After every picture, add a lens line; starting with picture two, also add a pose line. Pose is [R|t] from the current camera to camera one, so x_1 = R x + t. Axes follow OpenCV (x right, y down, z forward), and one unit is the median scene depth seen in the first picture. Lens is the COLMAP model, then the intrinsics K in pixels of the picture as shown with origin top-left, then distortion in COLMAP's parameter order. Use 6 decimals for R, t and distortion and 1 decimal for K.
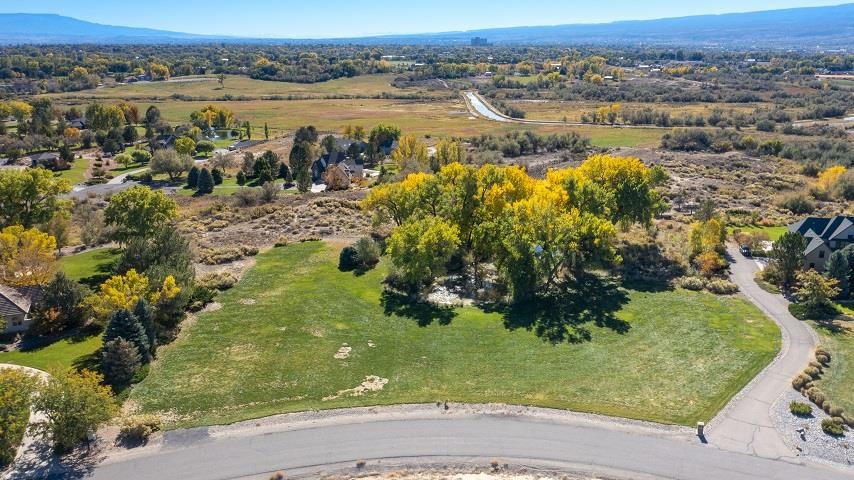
lens RADIAL K [[675.3, 0, 426.6], [0, 675.3, 248.7], [0, 0, 1]] dist [-0.020332, 0.007067]
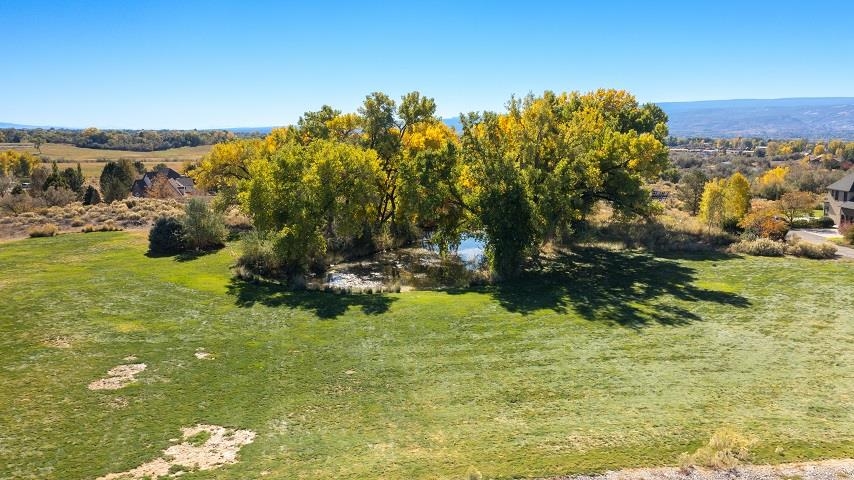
lens RADIAL K [[675.3, 0, 428.7], [0, 675.3, 235.9], [0, 0, 1]] dist [-0.020332, 0.007067]
pose [[0.975534, -0.024327, 0.218497, -0.031908], [0.056488, 0.988228, -0.142176, 0.111585], [-0.212466, 0.151040, 0.965425, 0.485857]]
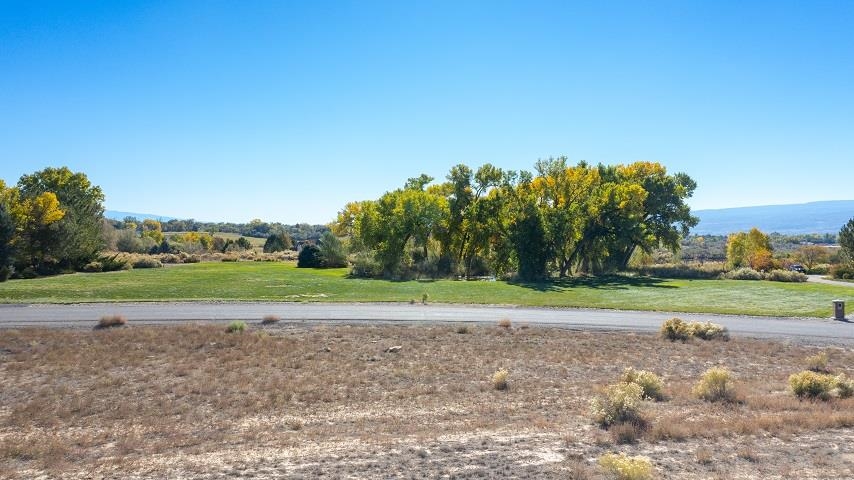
lens RADIAL K [[675.3, 0, 428.2], [0, 675.3, 239.7], [0, 0, 1]] dist [-0.020332, 0.007067]
pose [[0.999769, 0.016638, 0.013623, 0.015664], [-0.012115, 0.959226, -0.282382, 0.240129], [-0.017766, 0.282152, 0.959205, 0.252699]]
